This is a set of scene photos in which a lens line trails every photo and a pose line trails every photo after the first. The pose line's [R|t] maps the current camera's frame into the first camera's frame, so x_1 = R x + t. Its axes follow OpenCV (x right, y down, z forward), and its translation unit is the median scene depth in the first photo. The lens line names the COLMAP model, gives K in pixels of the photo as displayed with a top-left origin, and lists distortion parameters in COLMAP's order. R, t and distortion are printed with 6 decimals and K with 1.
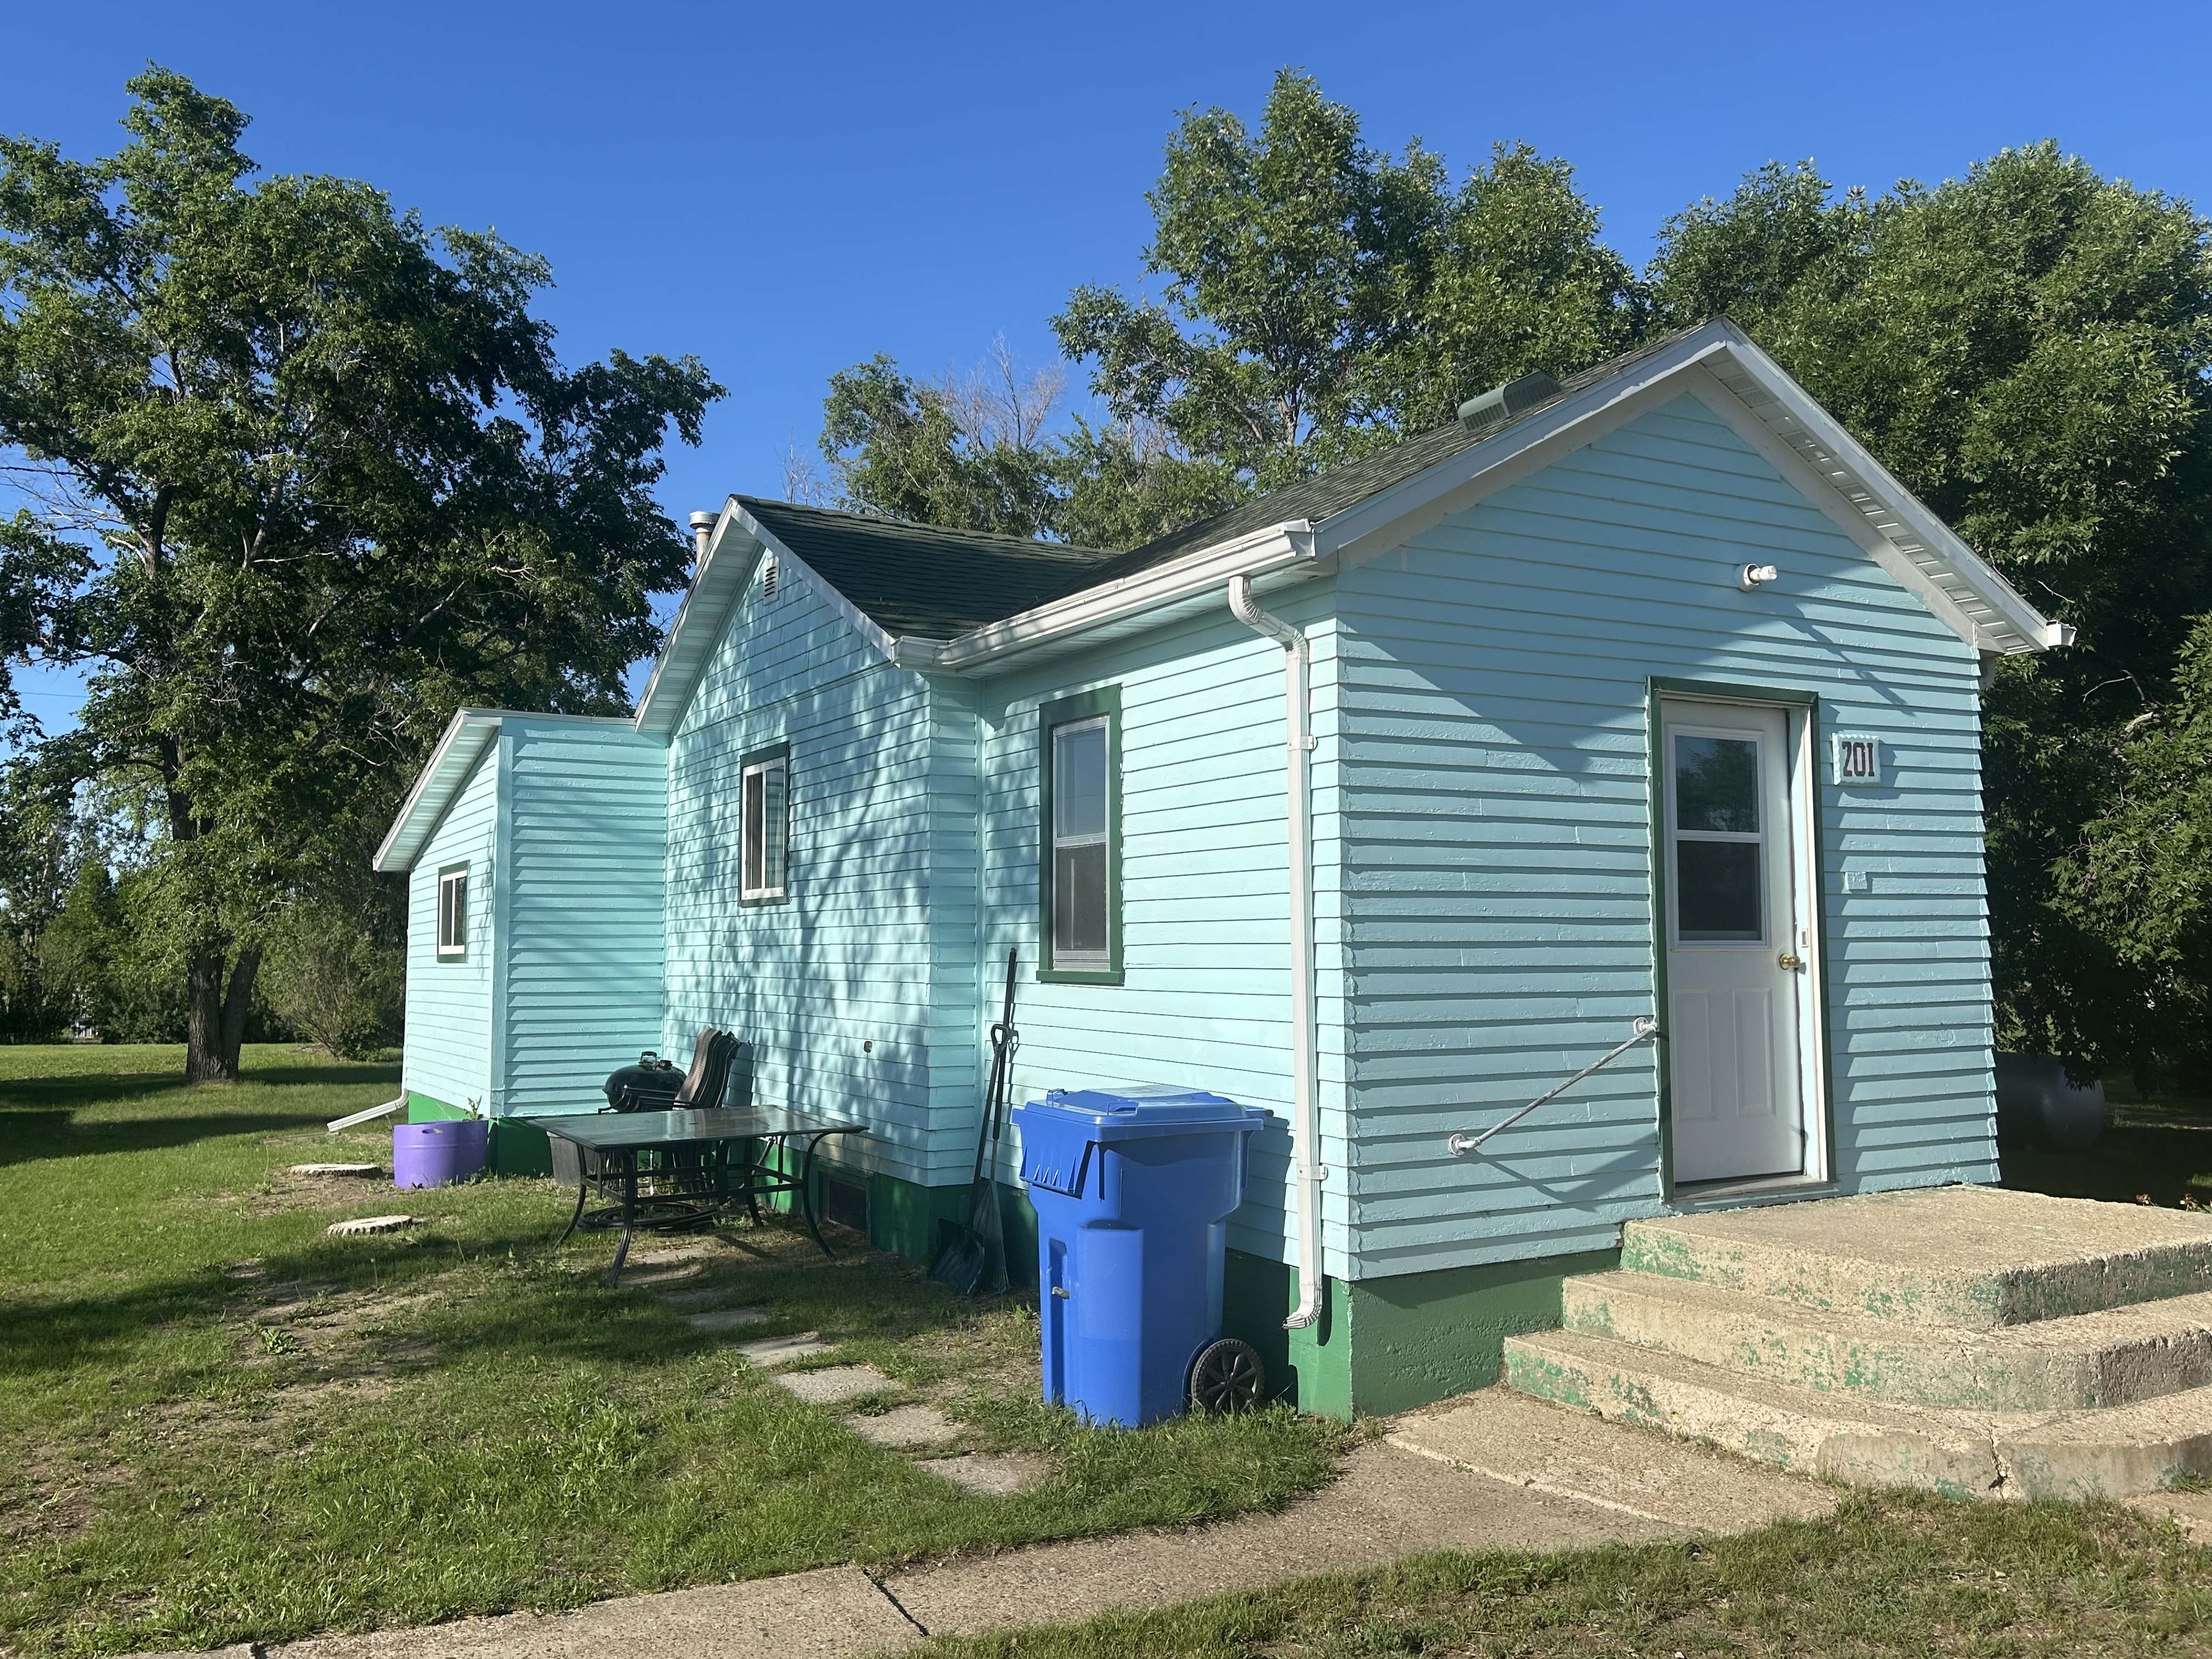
lens RADIAL K [[1714.0, 0, 1121.4], [0, 1714.0, 806.4], [0, 0, 1]] dist [0.011081, -0.004456]
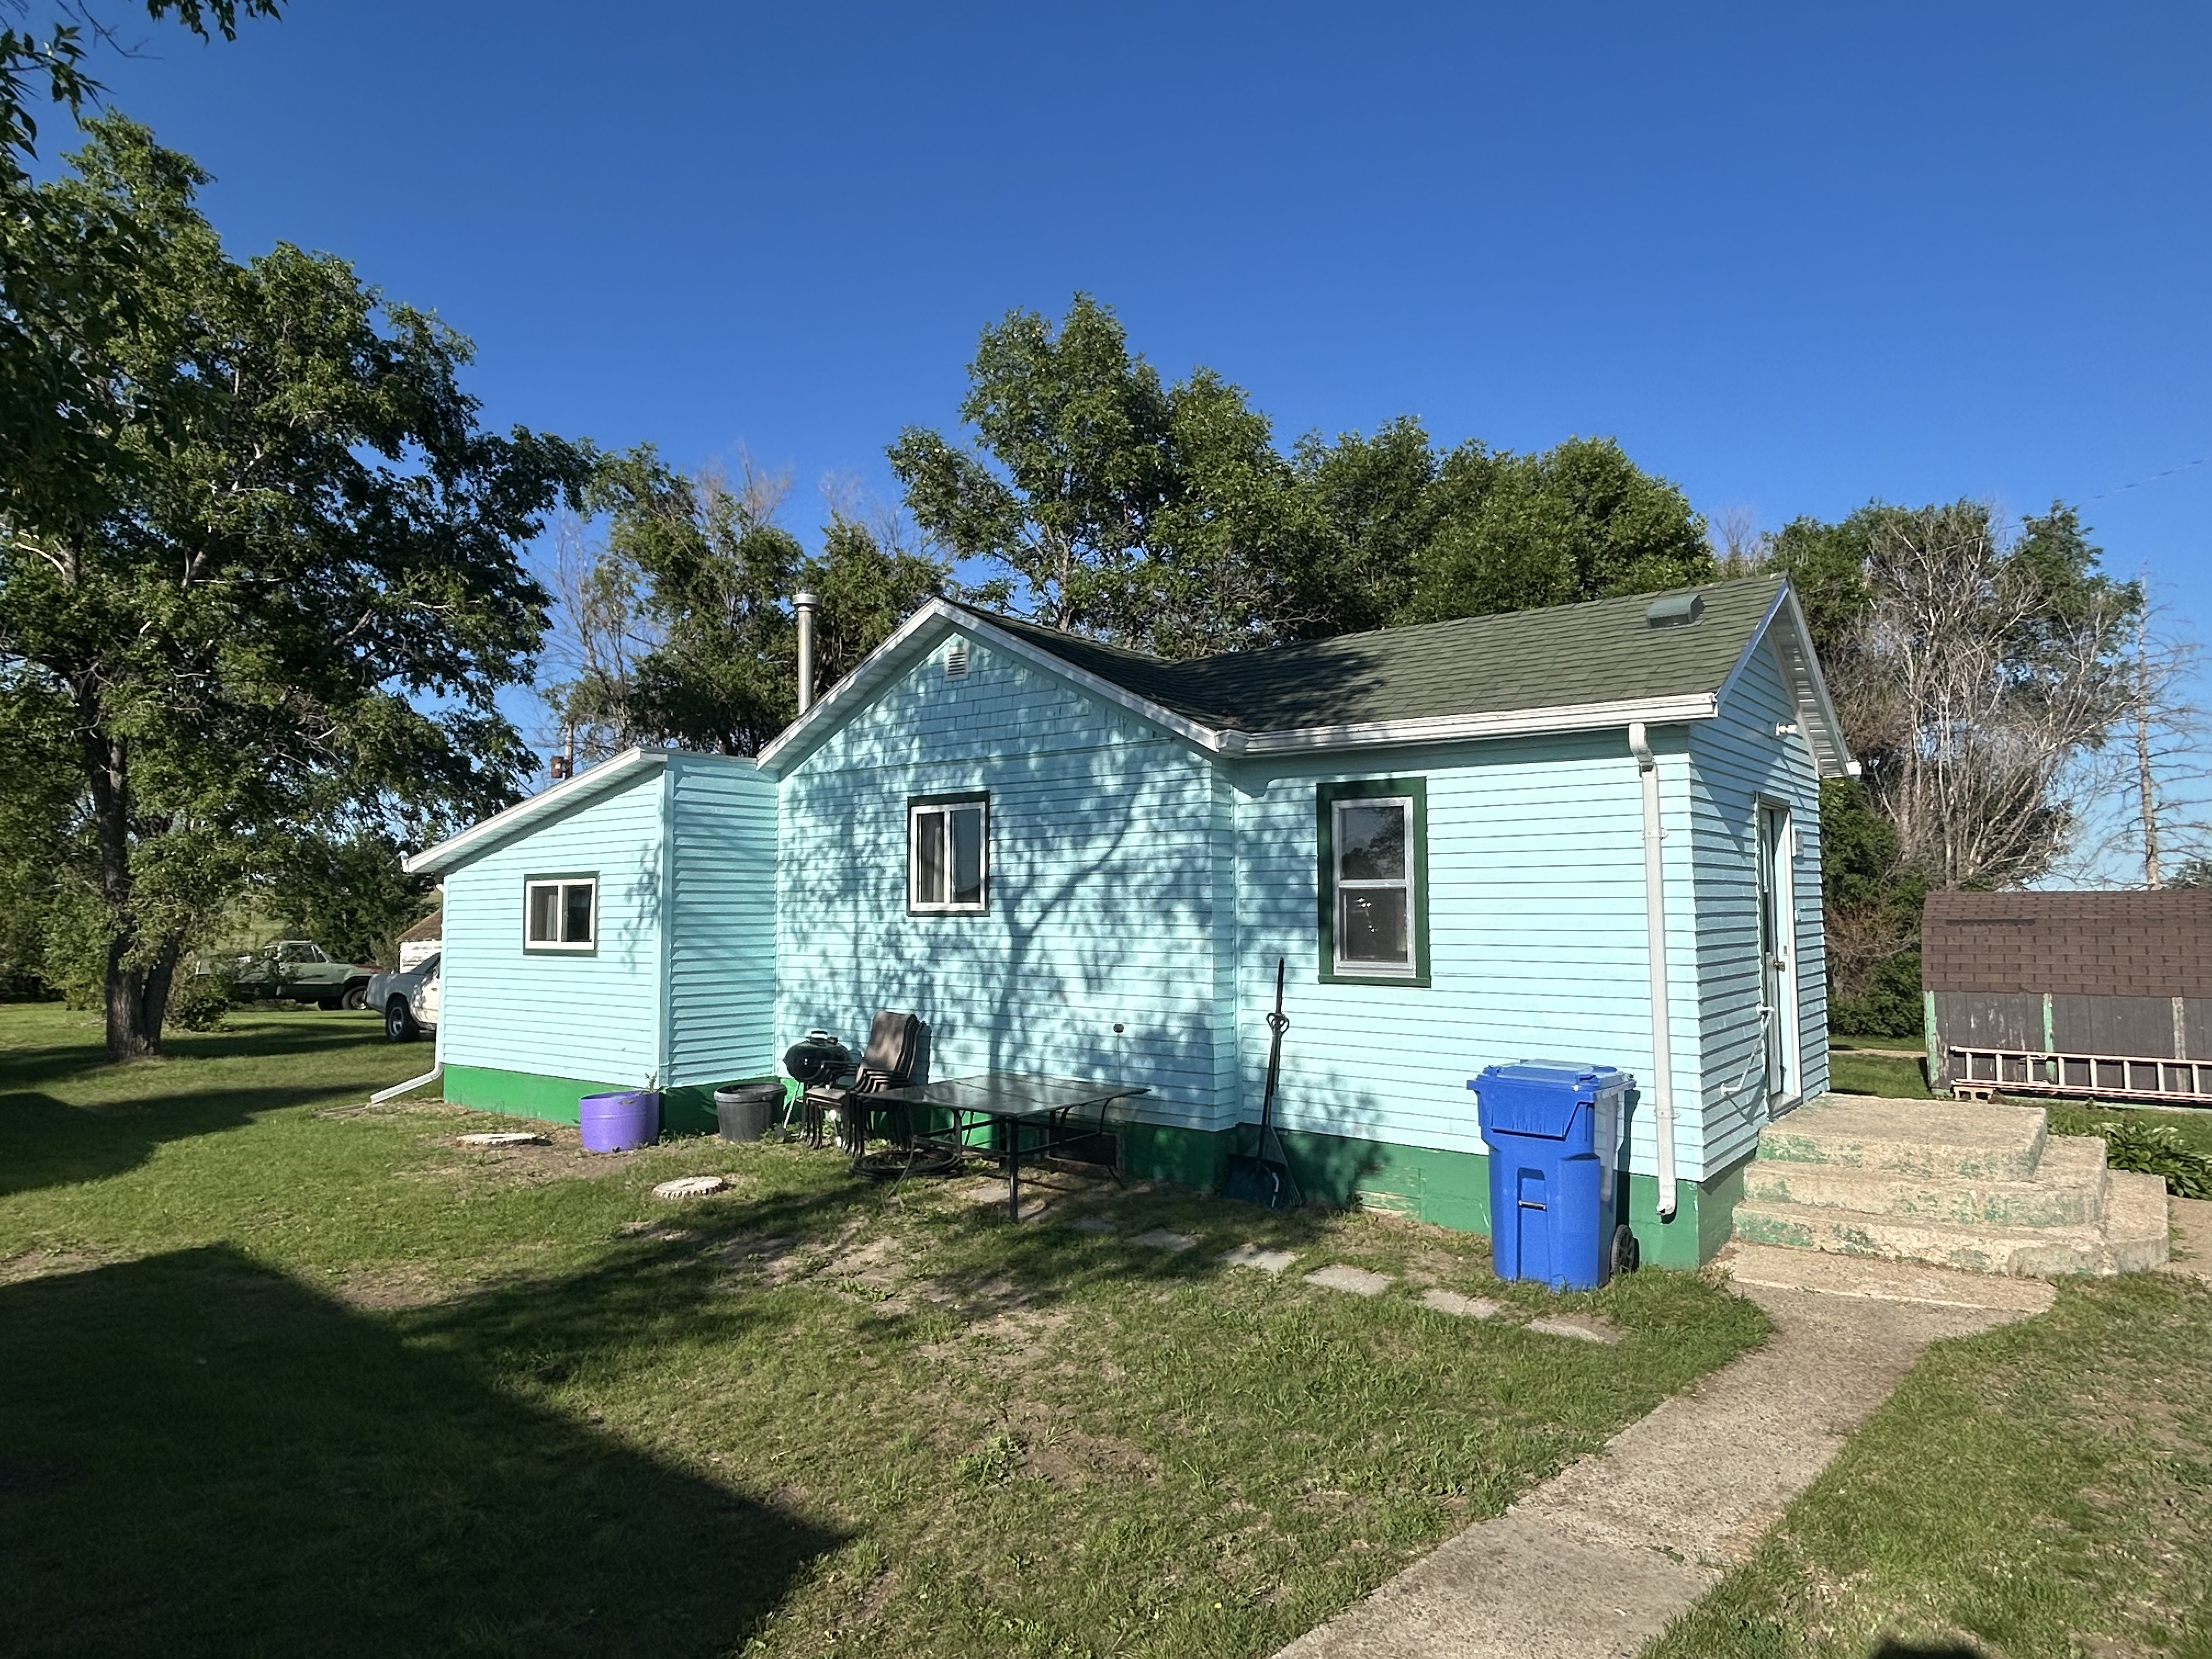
lens RADIAL K [[1293.4, 0, 1057.0], [0, 1293.4, 813.9], [0, 0, 1]] dist [-0.013334, 0.001982]
pose [[0.932898, 0.029972, 0.358891, -0.516390], [-0.032537, 0.999470, 0.001106, -0.023939], [-0.358667, -0.012709, 0.933379, 0.073140]]
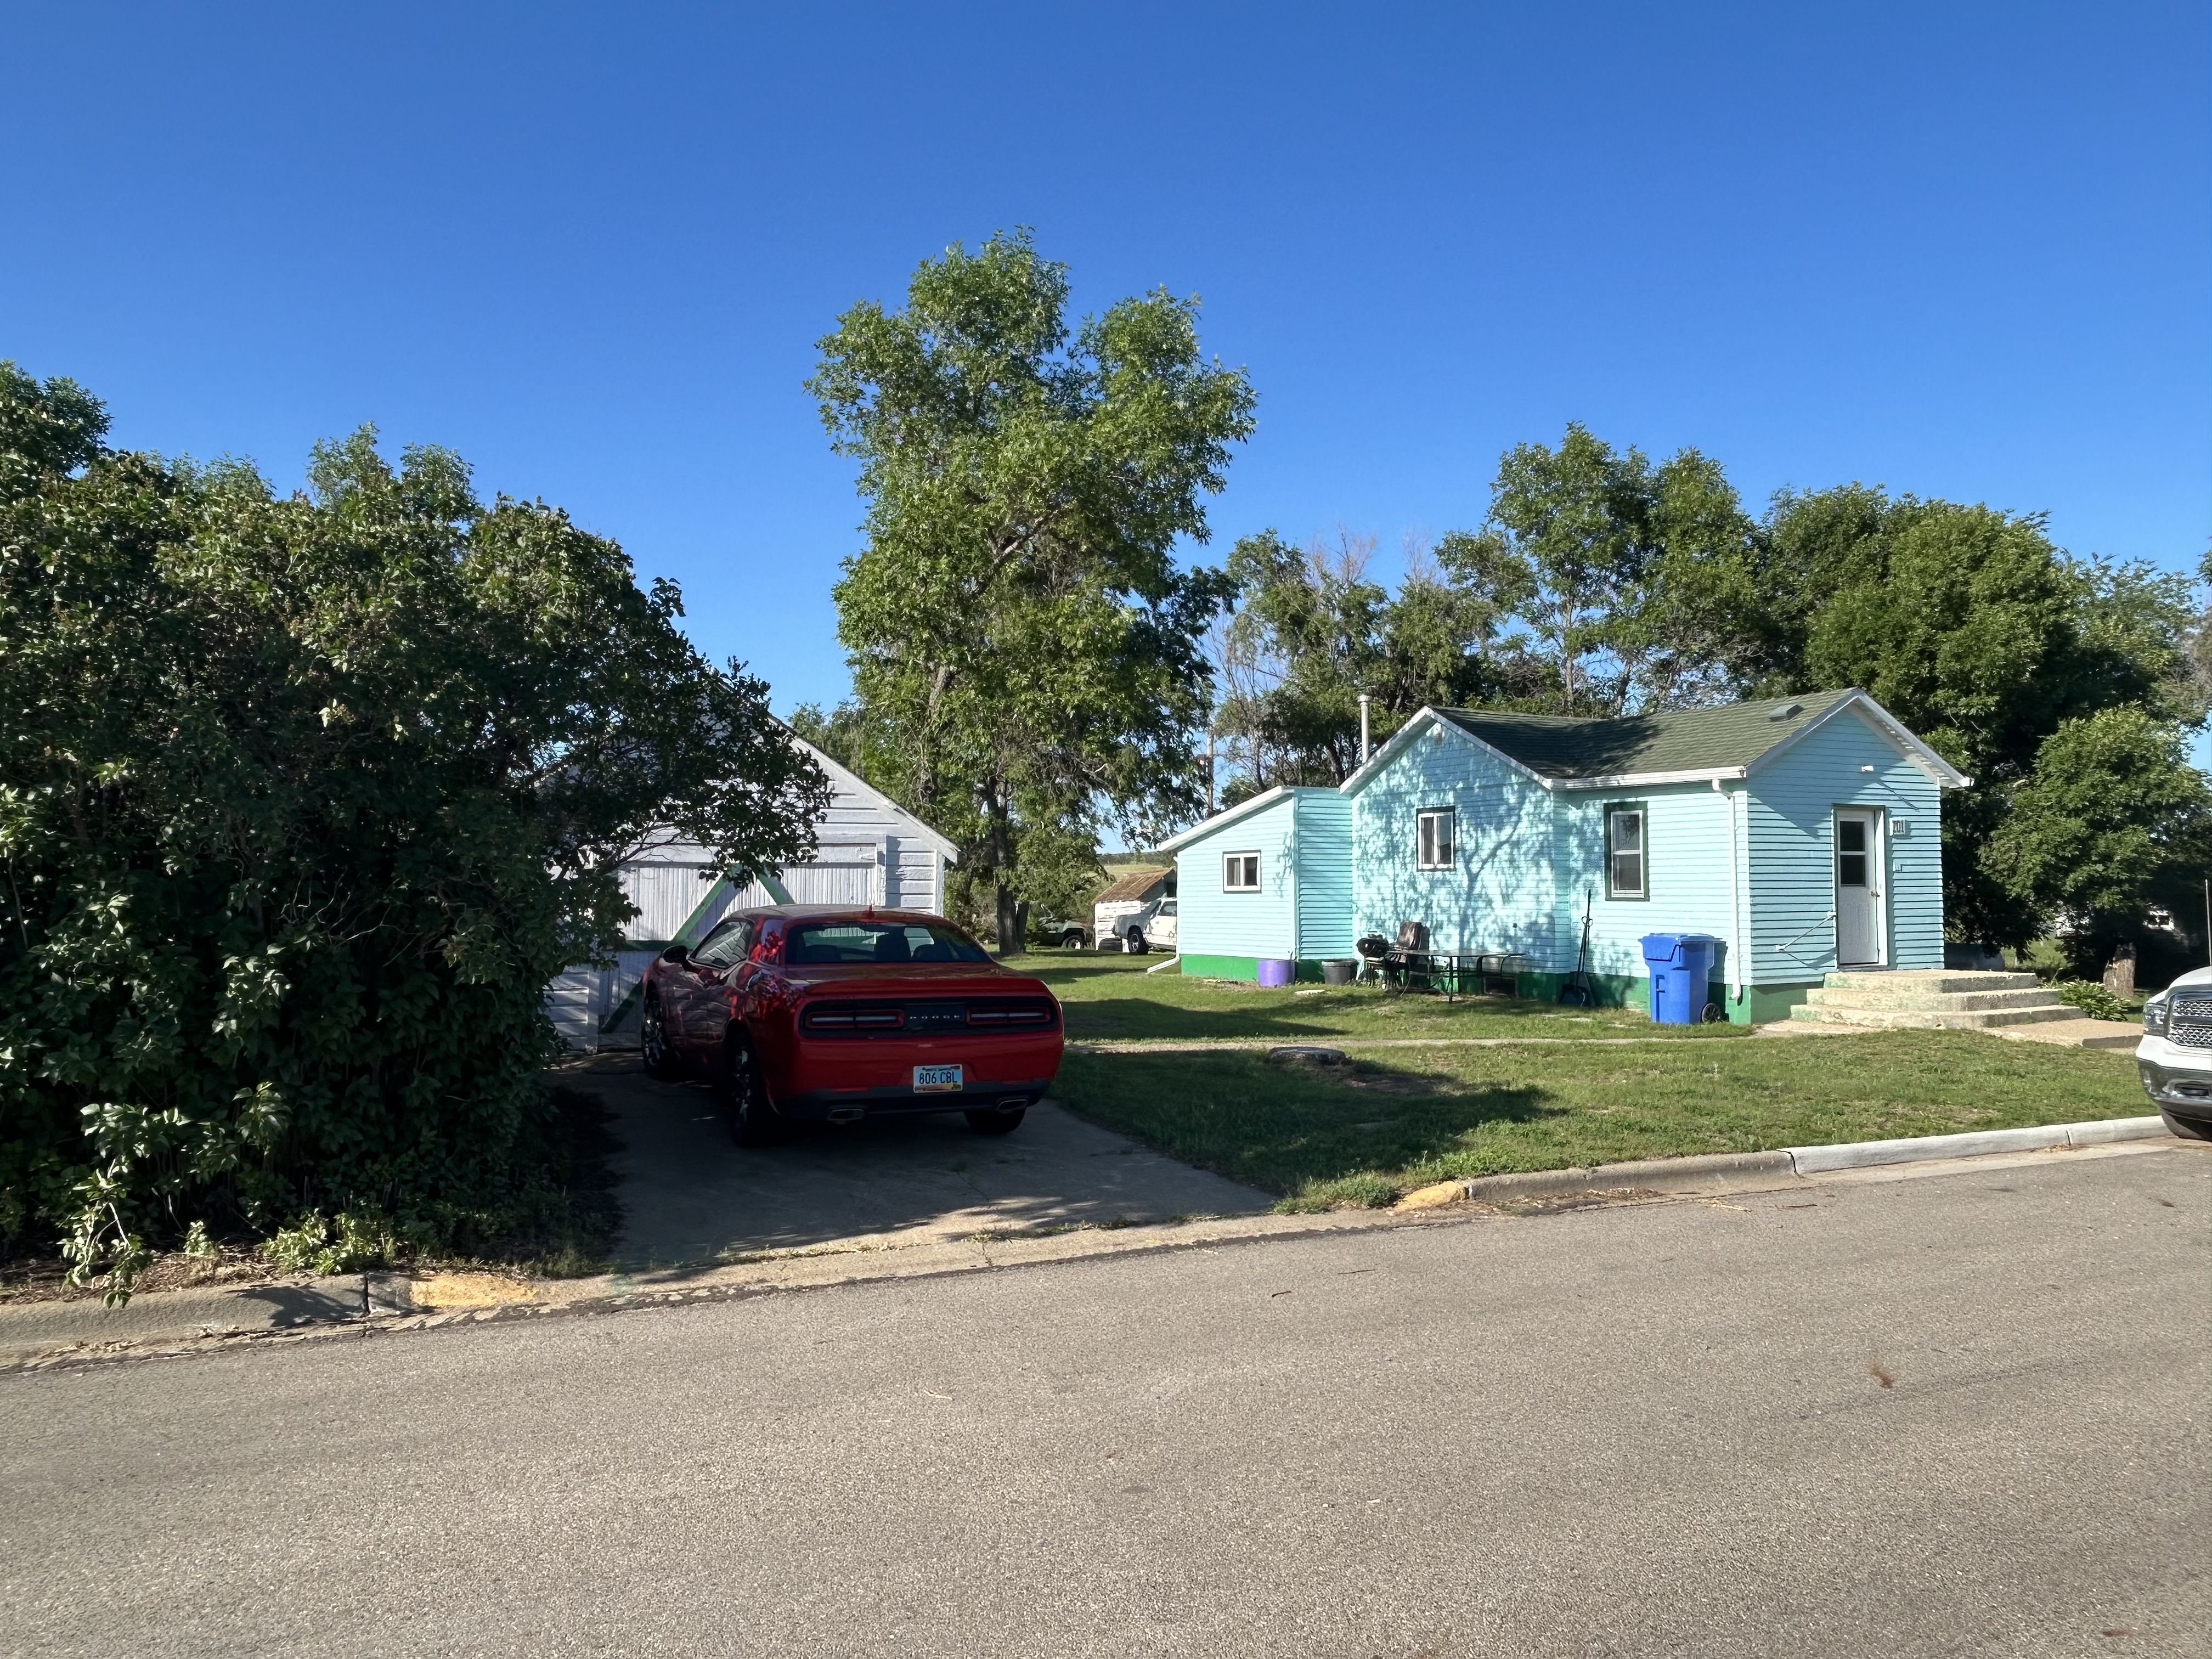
lens RADIAL K [[1535.7, 0, 1062.5], [0, 1535.7, 793.3], [0, 0, 1]] dist [-0.023568, -0.002396]
pose [[0.997742, 0.004418, -0.067015, -0.645454], [-0.003069, 0.999791, 0.020229, -0.099558], [0.067090, -0.019977, 0.997547, -1.332547]]
